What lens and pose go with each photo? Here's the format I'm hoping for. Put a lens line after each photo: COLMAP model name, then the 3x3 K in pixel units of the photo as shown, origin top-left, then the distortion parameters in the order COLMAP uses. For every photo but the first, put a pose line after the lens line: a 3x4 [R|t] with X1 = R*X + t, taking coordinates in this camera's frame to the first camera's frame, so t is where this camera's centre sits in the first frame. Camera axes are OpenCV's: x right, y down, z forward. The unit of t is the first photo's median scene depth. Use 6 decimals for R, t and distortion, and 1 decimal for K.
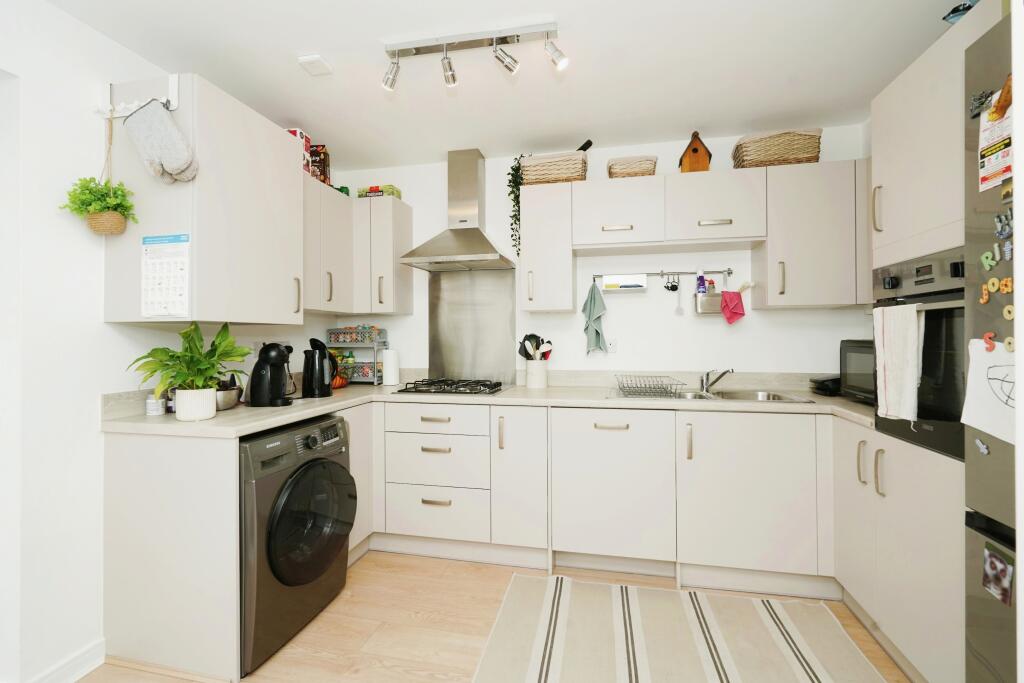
lens RADIAL K [[460.0, 0, 508.5], [0, 460.0, 338.1], [0, 0, 1]] dist [-0.001777, -0.000174]
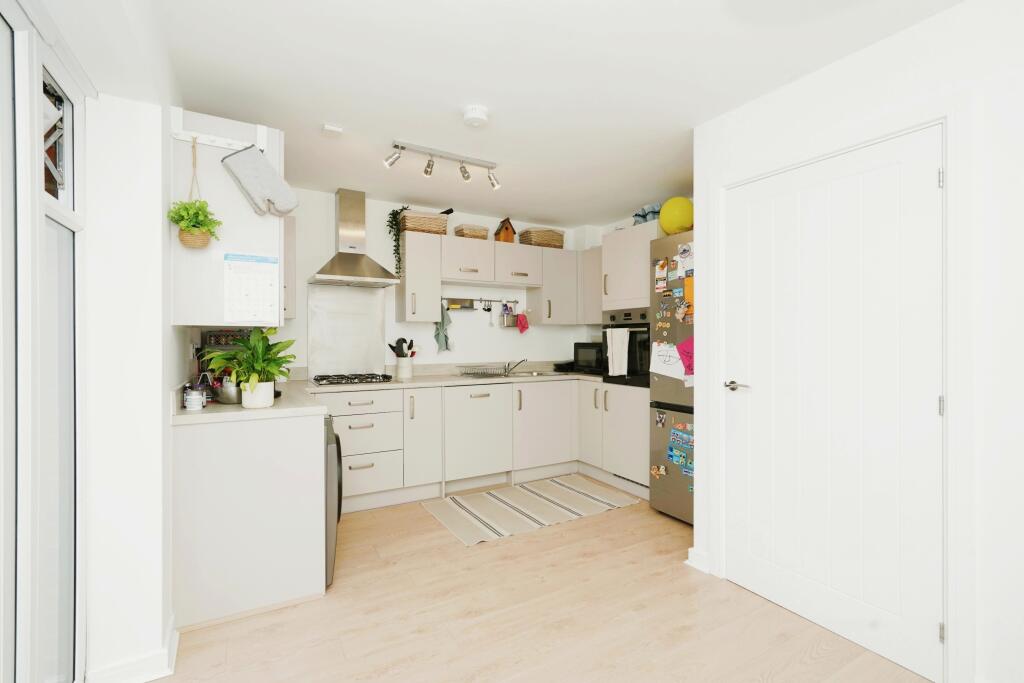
lens RADIAL K [[452.0, 0, 510.9], [0, 452.0, 343.6], [0, 0, 1]] dist [0.000123, -0.000004]
pose [[0.743429, -0.000039, 0.668814, -0.725889], [-0.003480, 0.999986, 0.003926, 0.001511], [-0.668805, -0.005247, 0.743419, -0.242977]]
